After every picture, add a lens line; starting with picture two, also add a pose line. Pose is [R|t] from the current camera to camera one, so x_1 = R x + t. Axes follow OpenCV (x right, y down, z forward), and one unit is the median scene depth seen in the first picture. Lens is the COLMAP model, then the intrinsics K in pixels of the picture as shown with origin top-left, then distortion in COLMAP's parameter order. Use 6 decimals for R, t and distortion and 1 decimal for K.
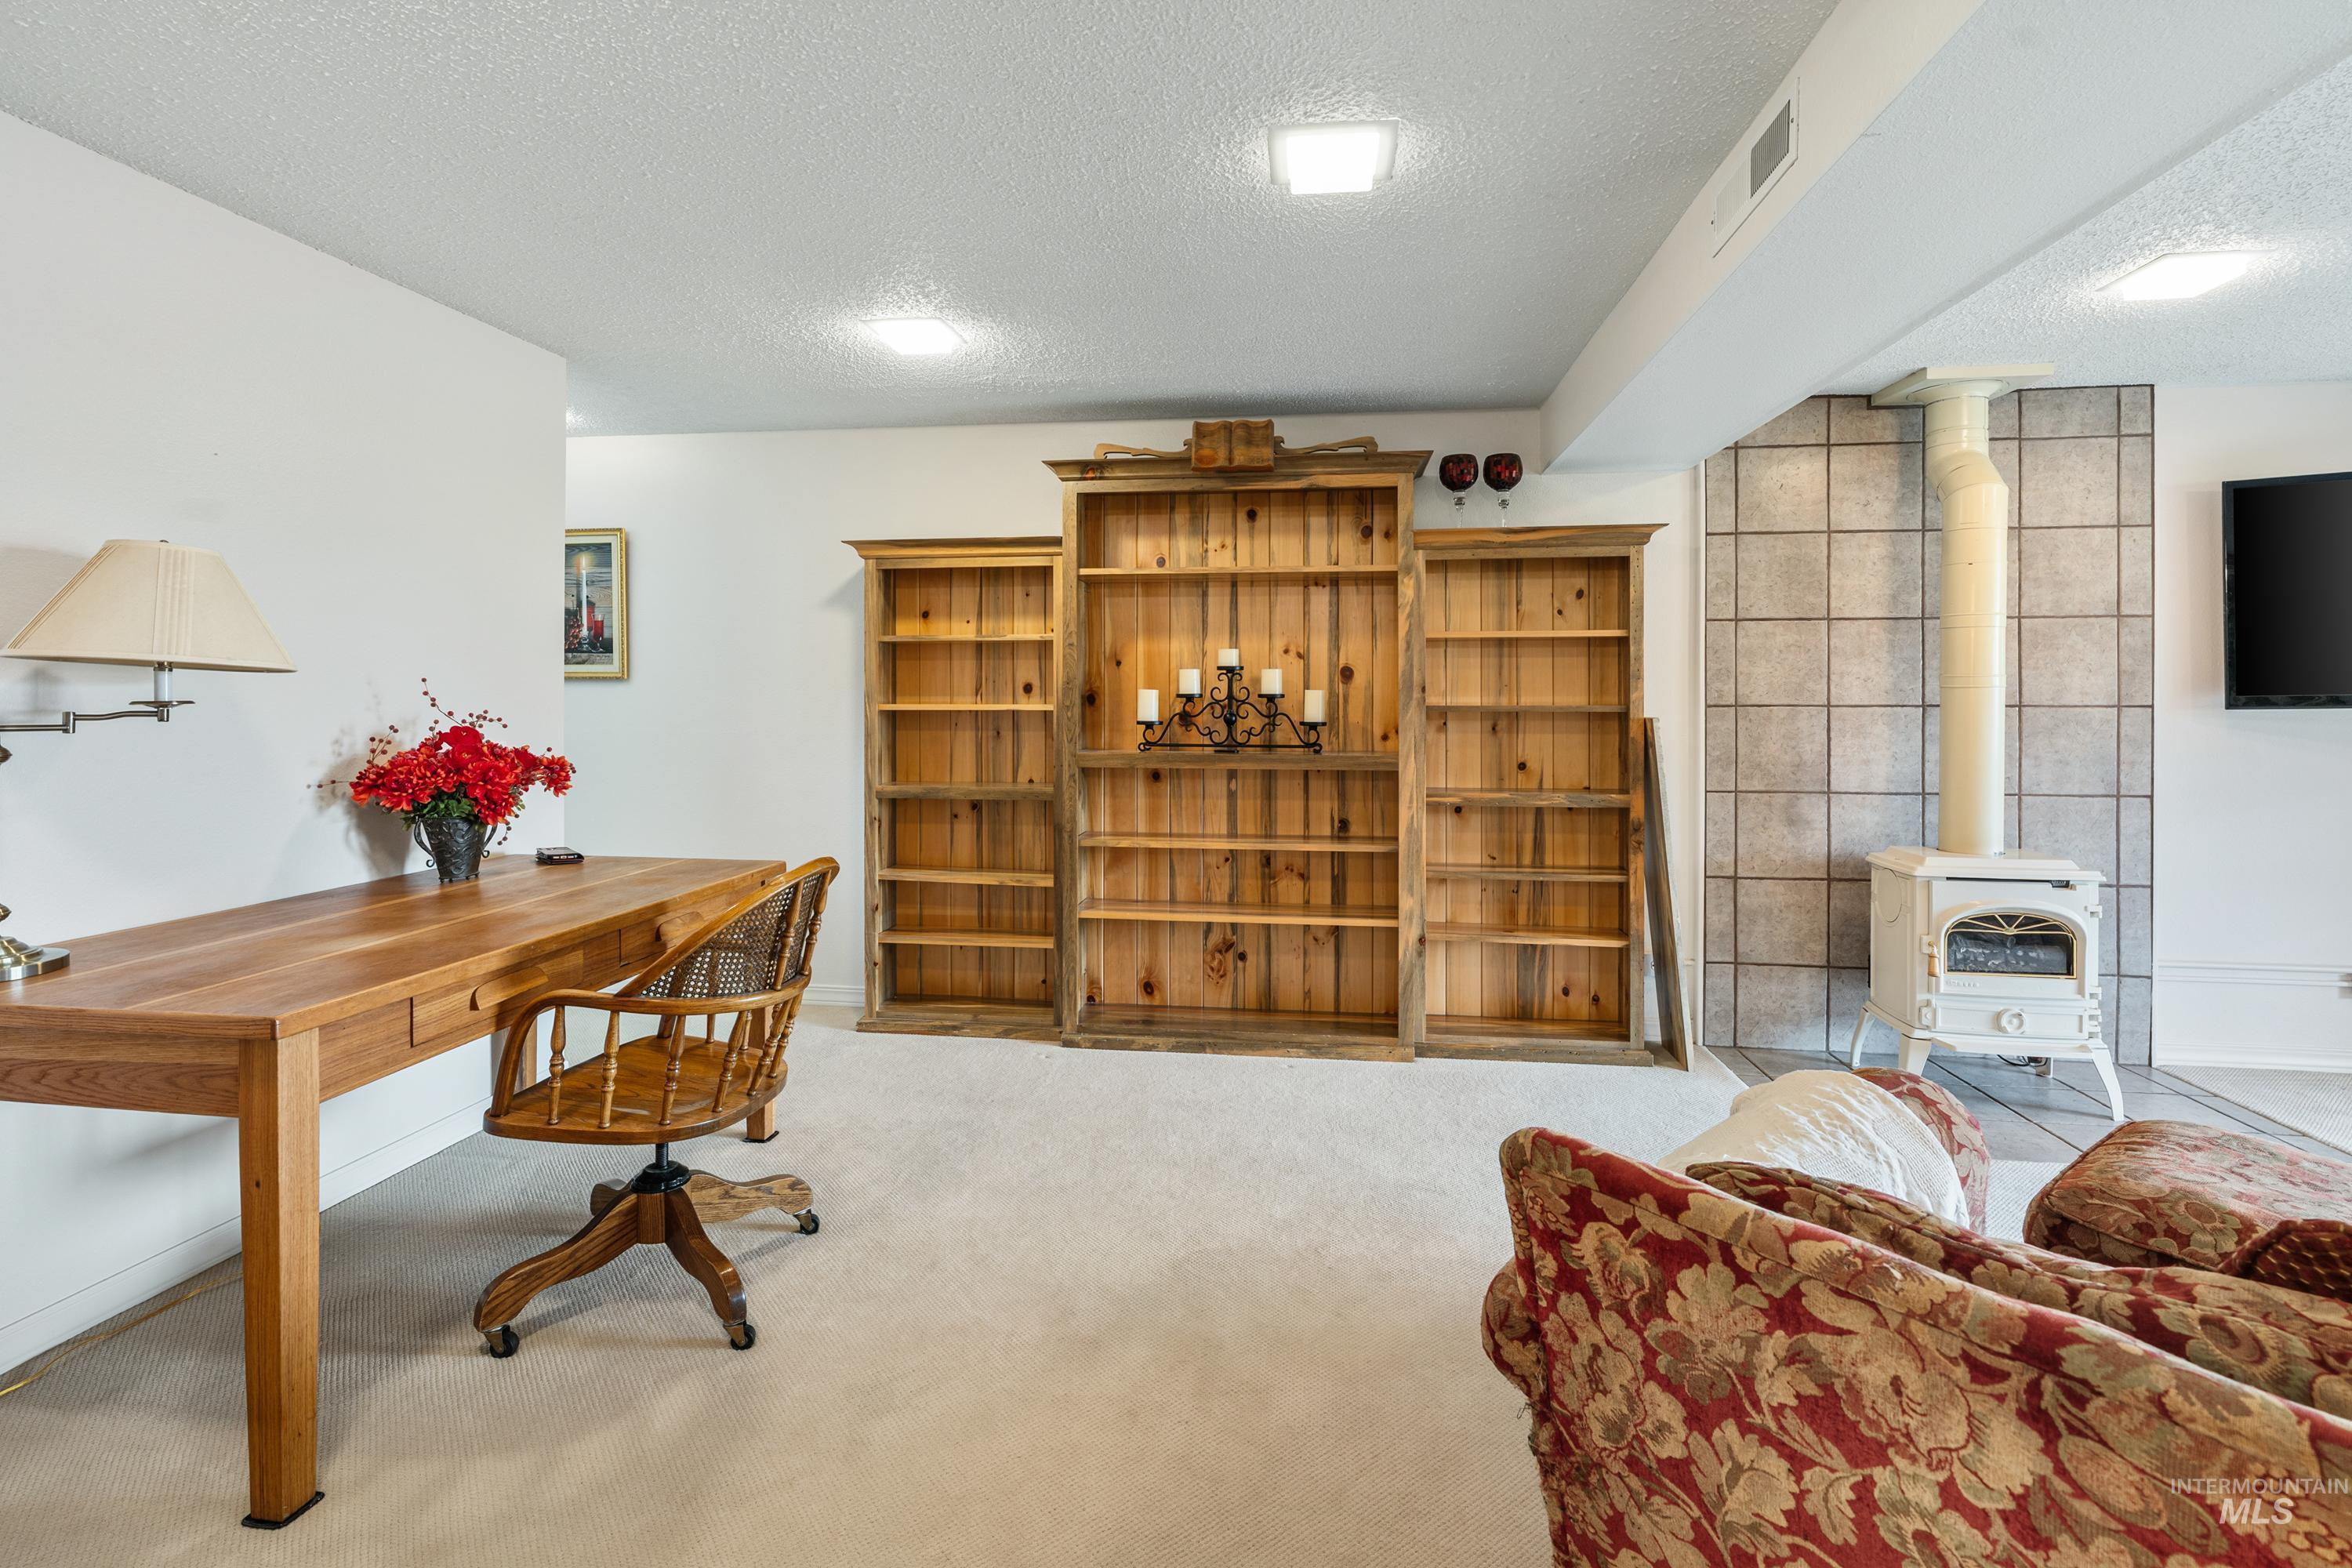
lens RADIAL K [[1098.1, 0, 1179.5], [0, 1098.1, 672.2], [0, 0, 1]] dist [-0.000381, 0.000179]
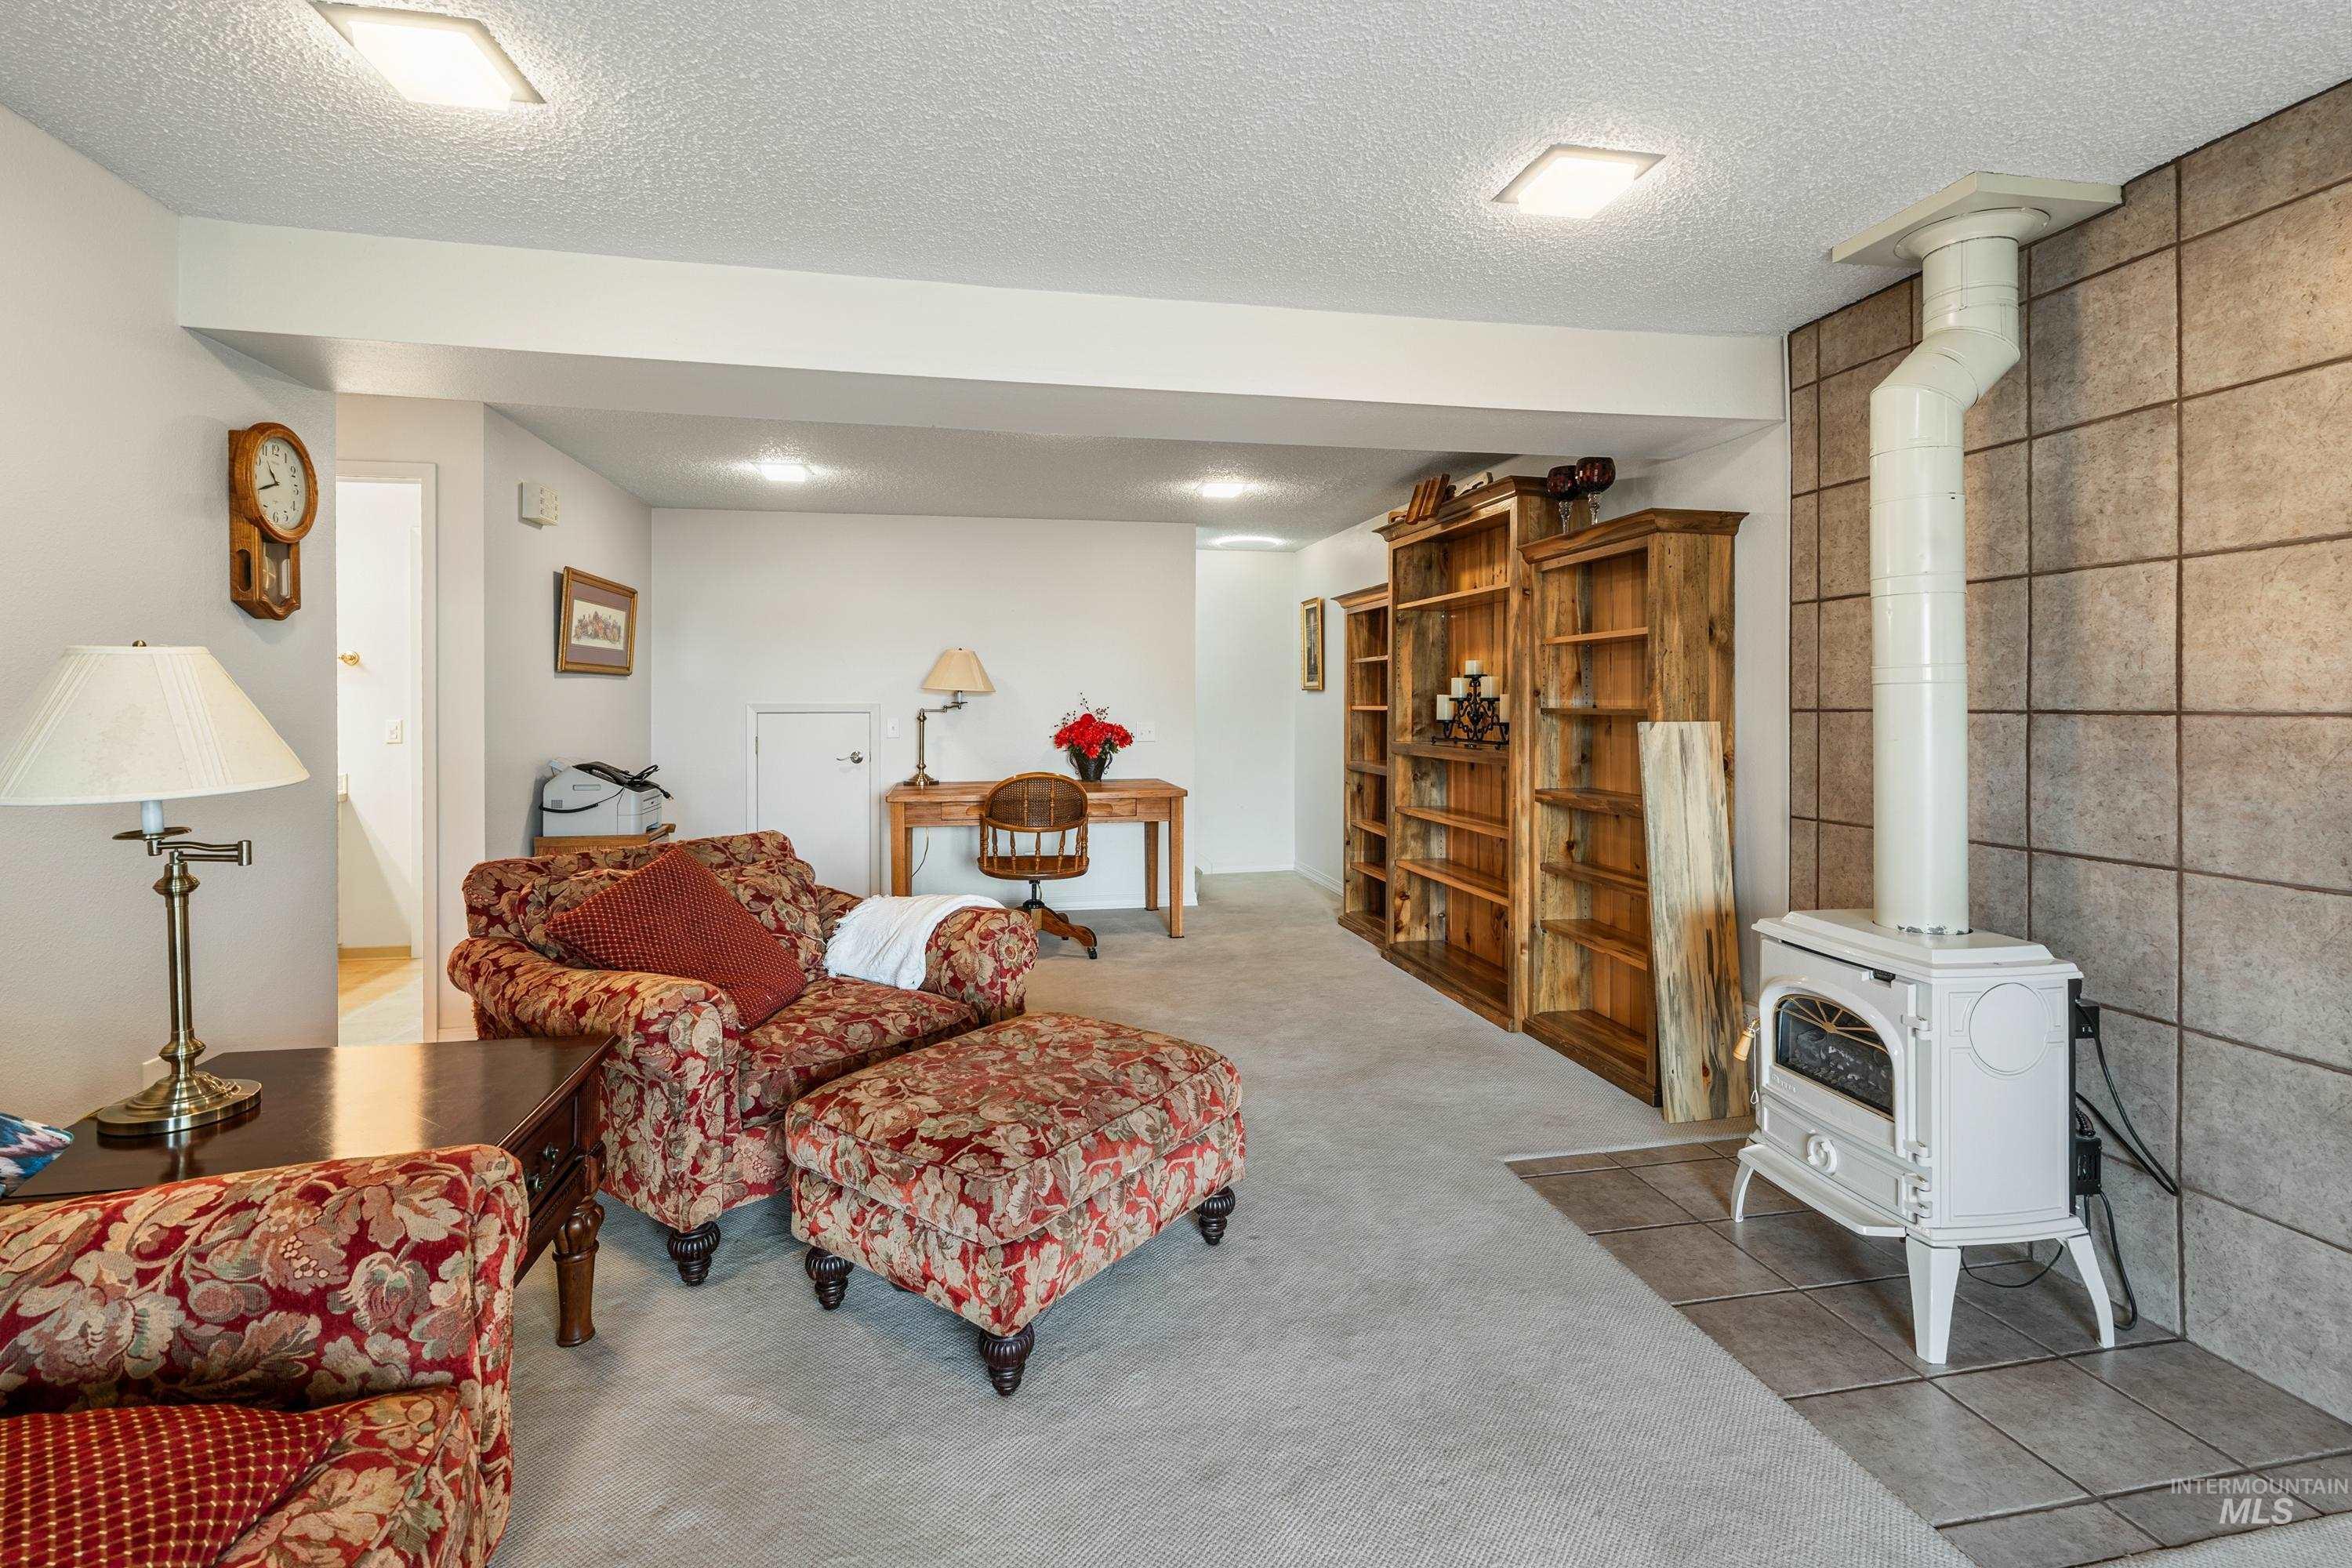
lens RADIAL K [[1098.1, 0, 1179.5], [0, 1098.1, 672.2], [0, 0, 1]] dist [-0.000381, 0.000179]
pose [[0.326515, -0.026503, -0.944820, 1.130989], [0.015945, 0.999619, -0.022529, 0.014120], [0.945057, -0.007709, 0.326814, 0.323494]]
